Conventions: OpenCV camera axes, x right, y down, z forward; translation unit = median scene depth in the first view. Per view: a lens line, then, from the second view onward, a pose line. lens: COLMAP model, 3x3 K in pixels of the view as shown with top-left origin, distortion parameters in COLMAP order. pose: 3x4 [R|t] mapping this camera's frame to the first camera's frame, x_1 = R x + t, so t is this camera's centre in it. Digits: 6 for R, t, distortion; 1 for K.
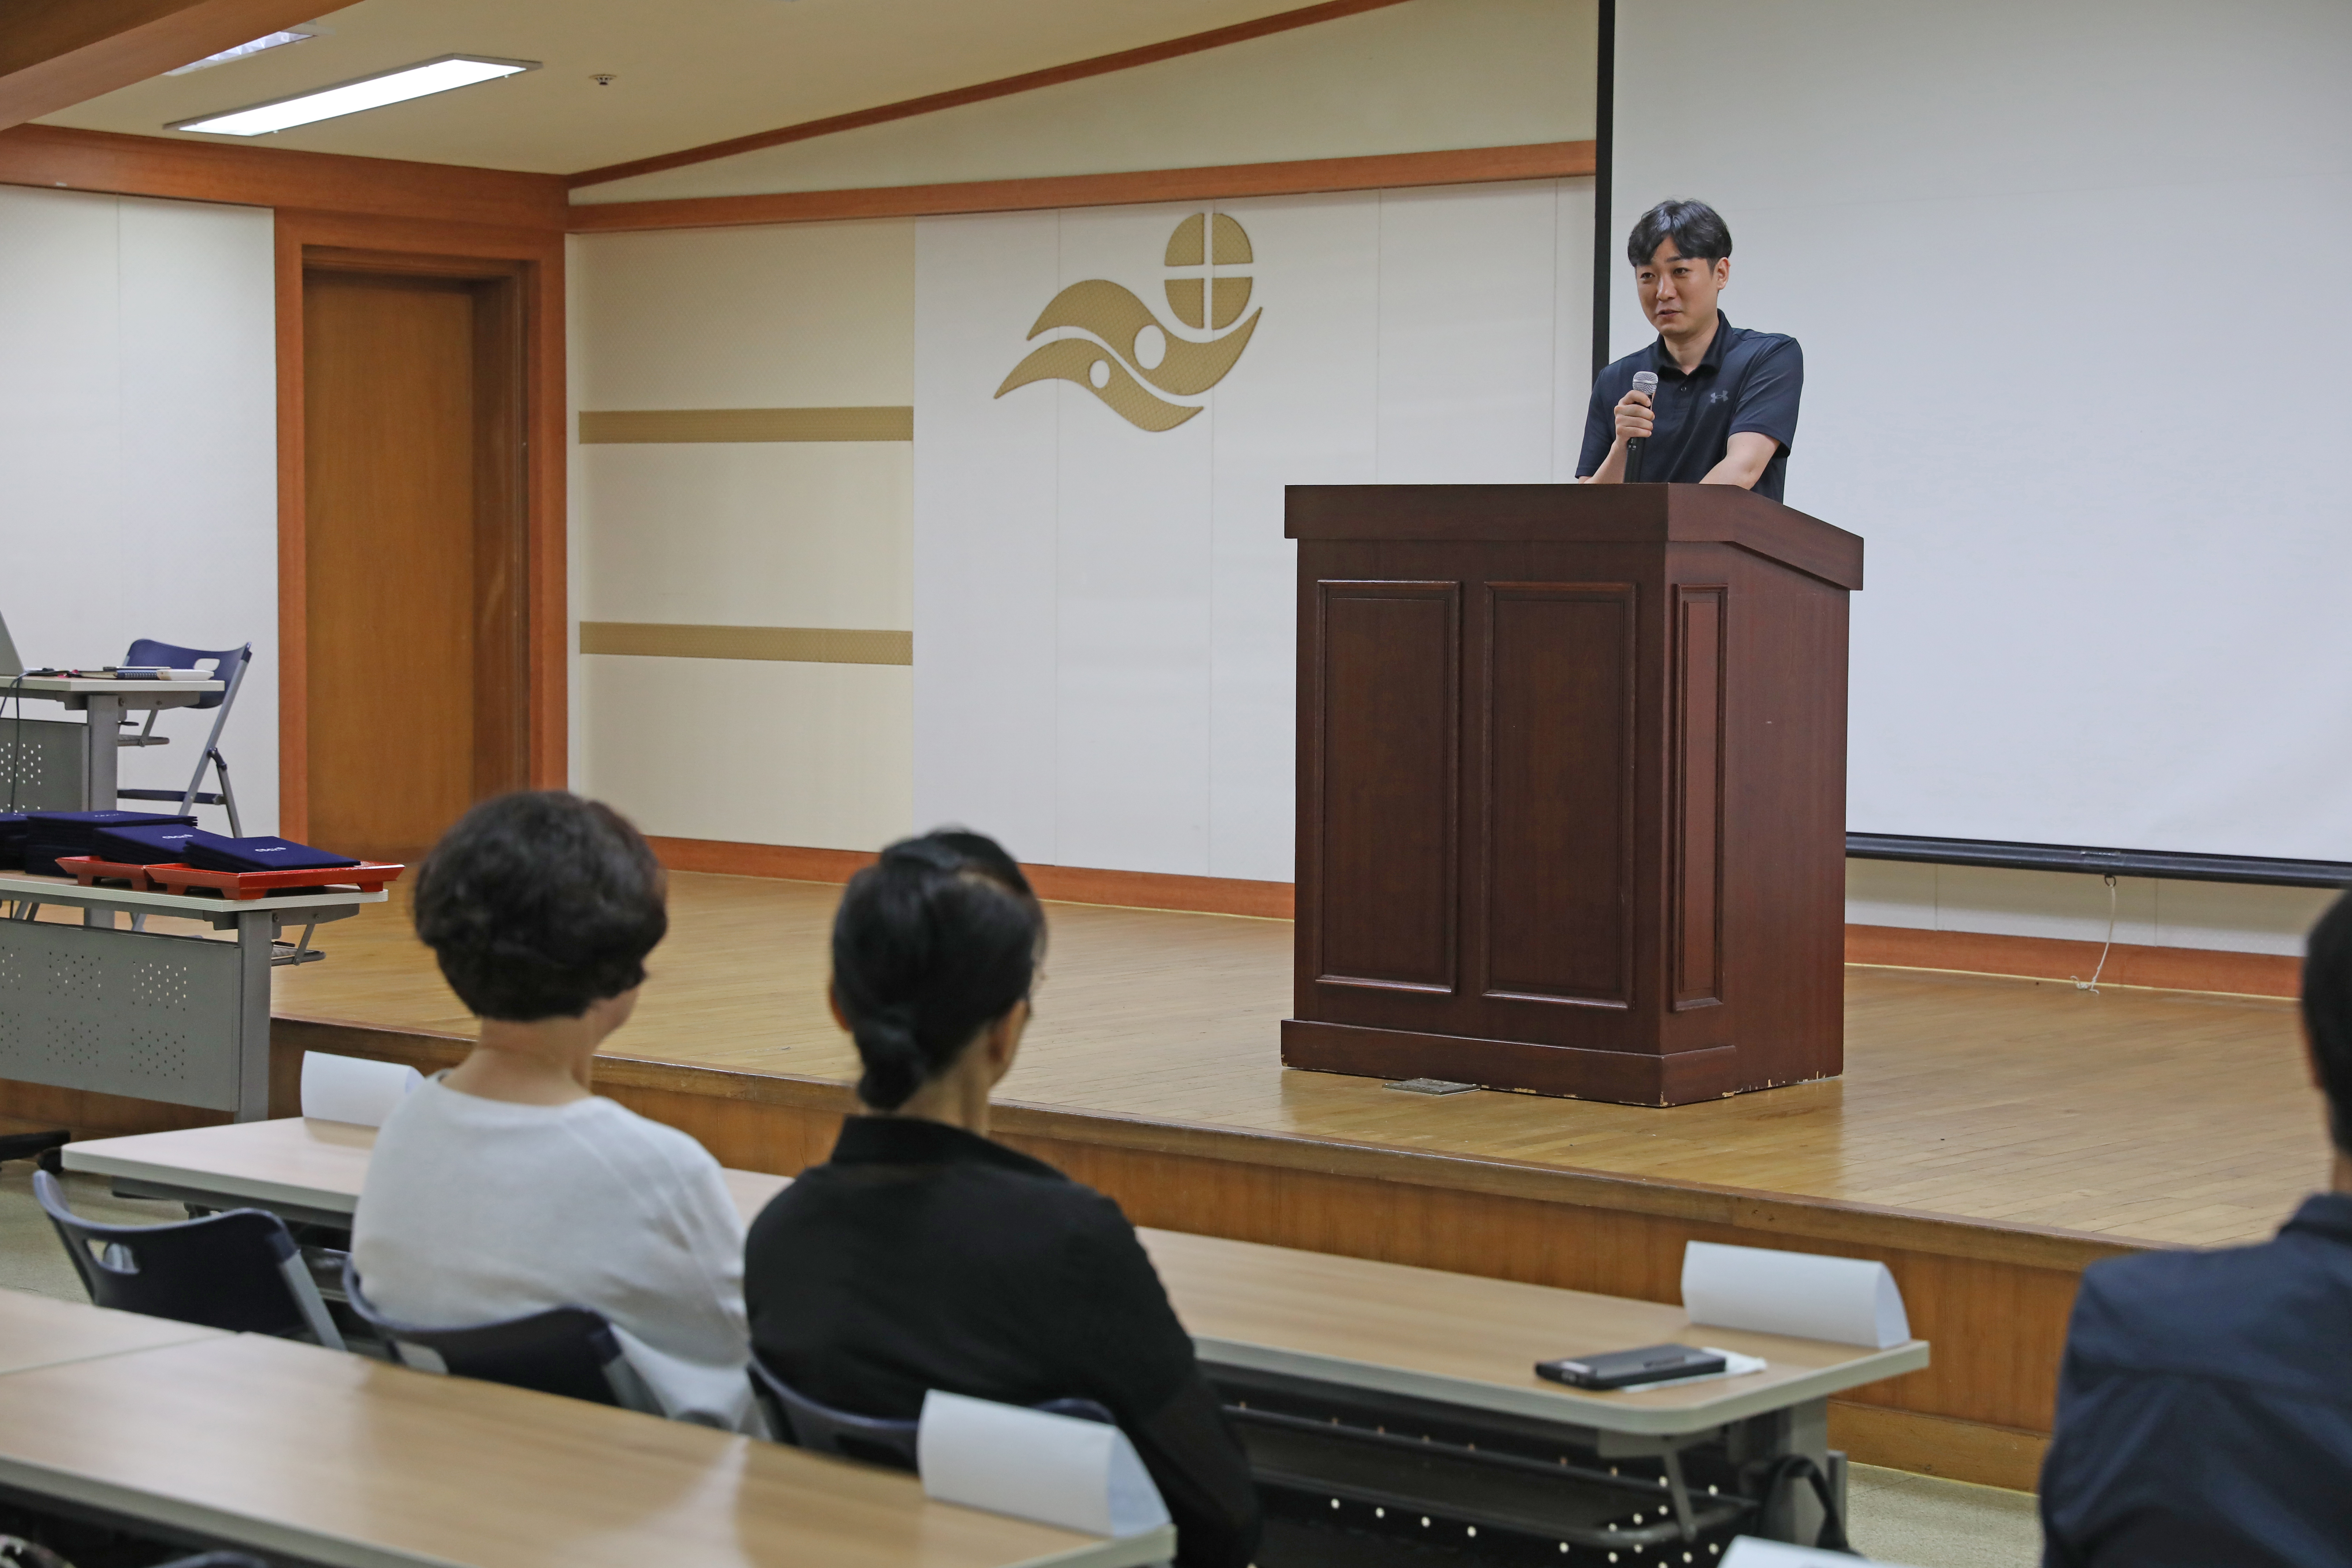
lens RADIAL K [[4382.5, 0, 1176.0], [0, 4382.5, 784.0], [0, 0, 1]] dist [0.202202, 0.137926]
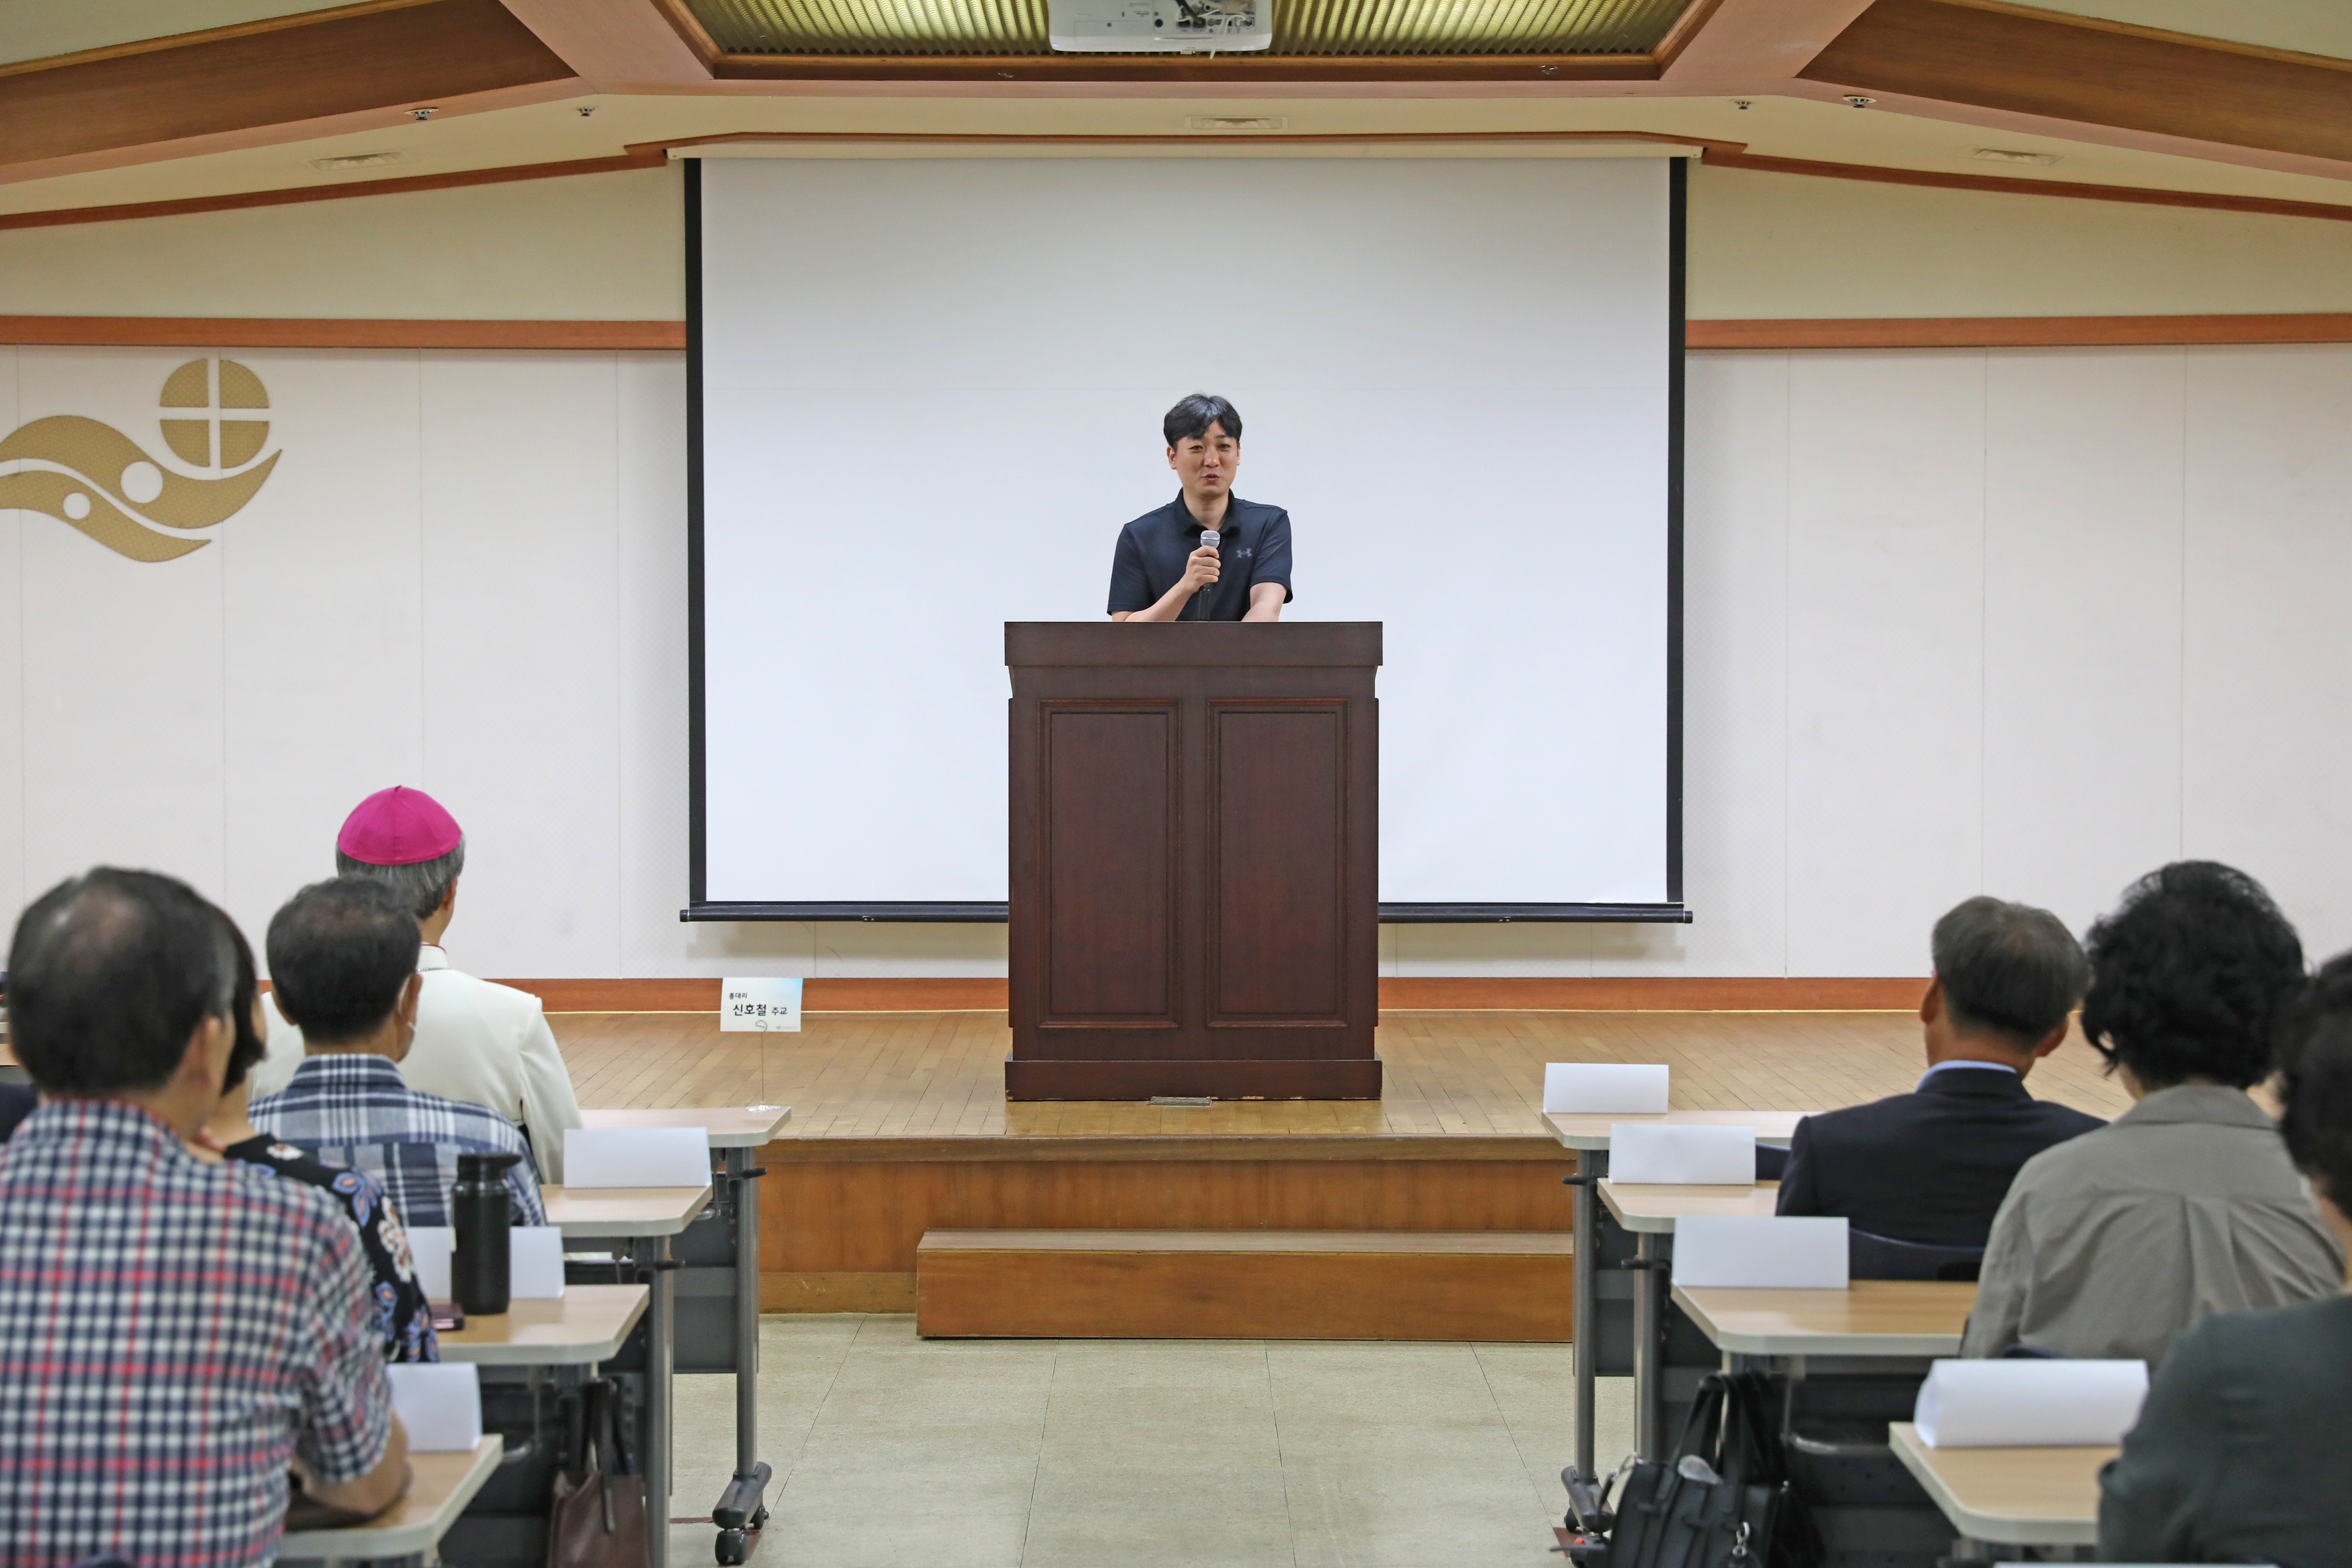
lens RADIAL K [[4382.5, 0, 1176.0], [0, 4382.5, 784.0], [0, 0, 1]] dist [0.202202, 0.137926]
pose [[0.759862, -0.026769, 0.649533, -0.536396], [0.042358, 0.999067, -0.008378, -0.007937], [-0.648703, 0.033879, 0.760287, 0.032395]]
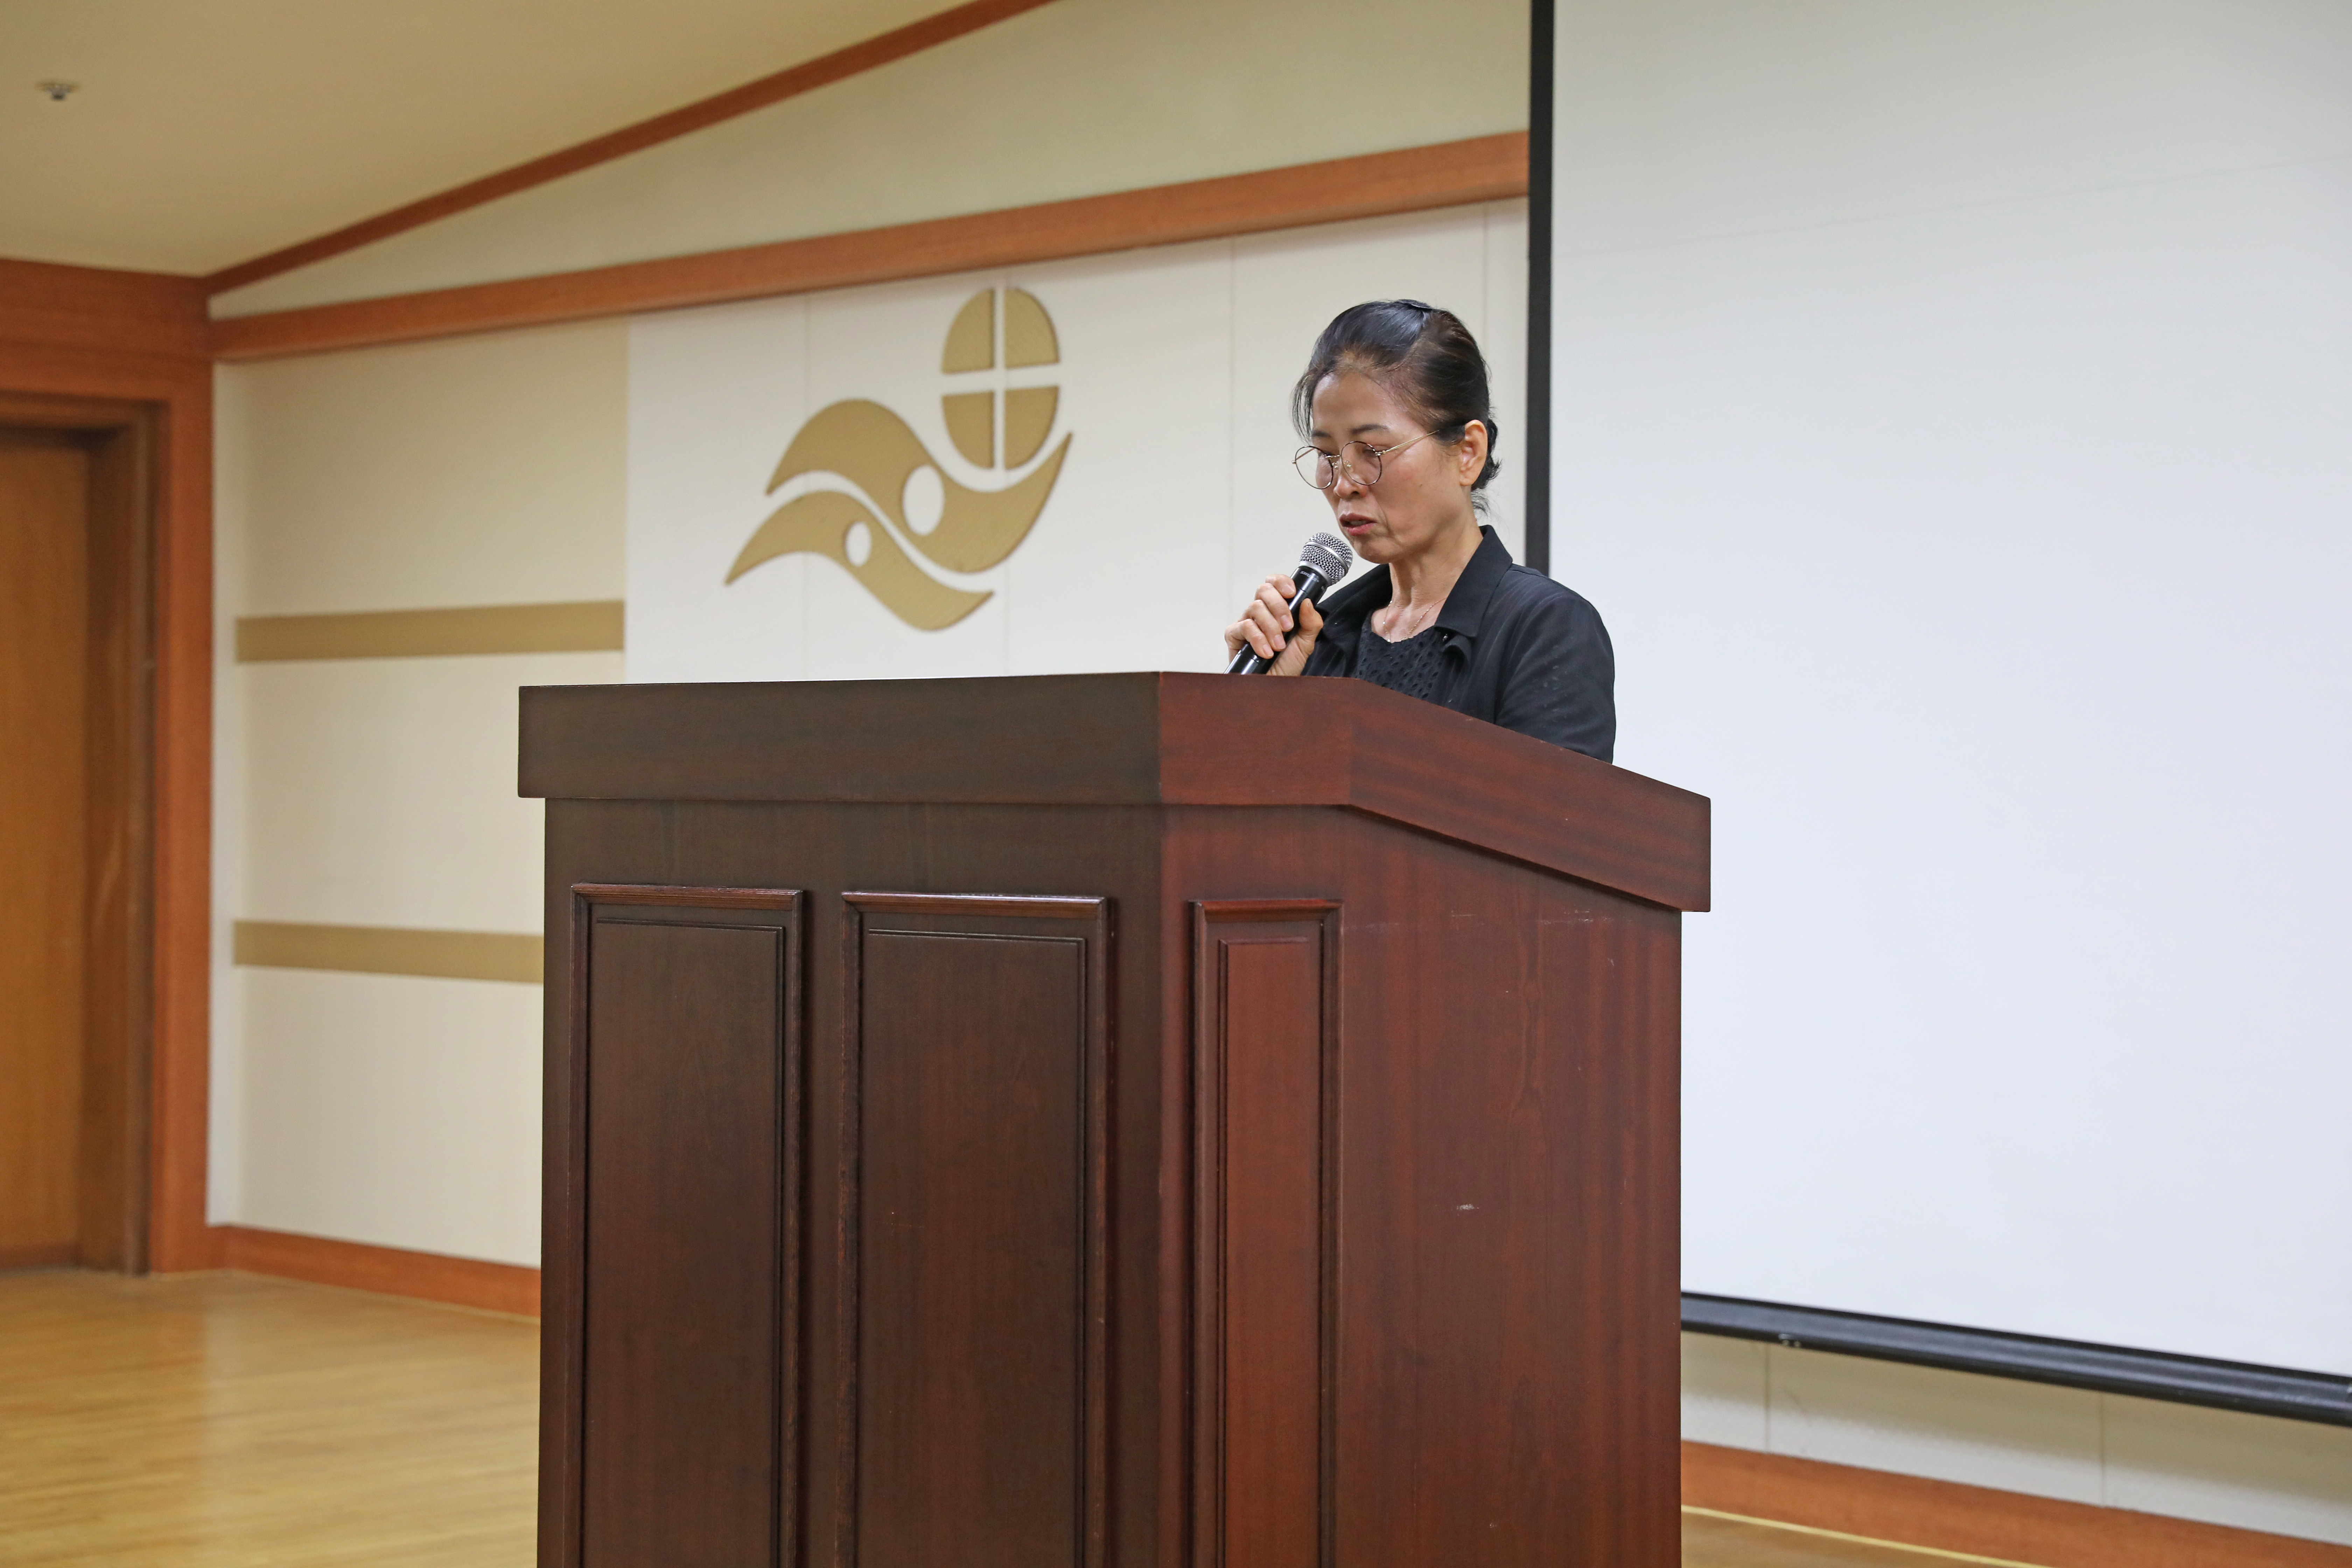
lens RADIAL K [[4382.5, 0, 1176.0], [0, 4382.5, 784.0], [0, 0, 1]] dist [0.202202, 0.137926]
pose [[0.992717, -0.001064, -0.120467, 0.113231], [-0.006042, 0.998263, -0.058606, -0.021737], [0.120321, 0.058908, 0.990986, 0.389467]]
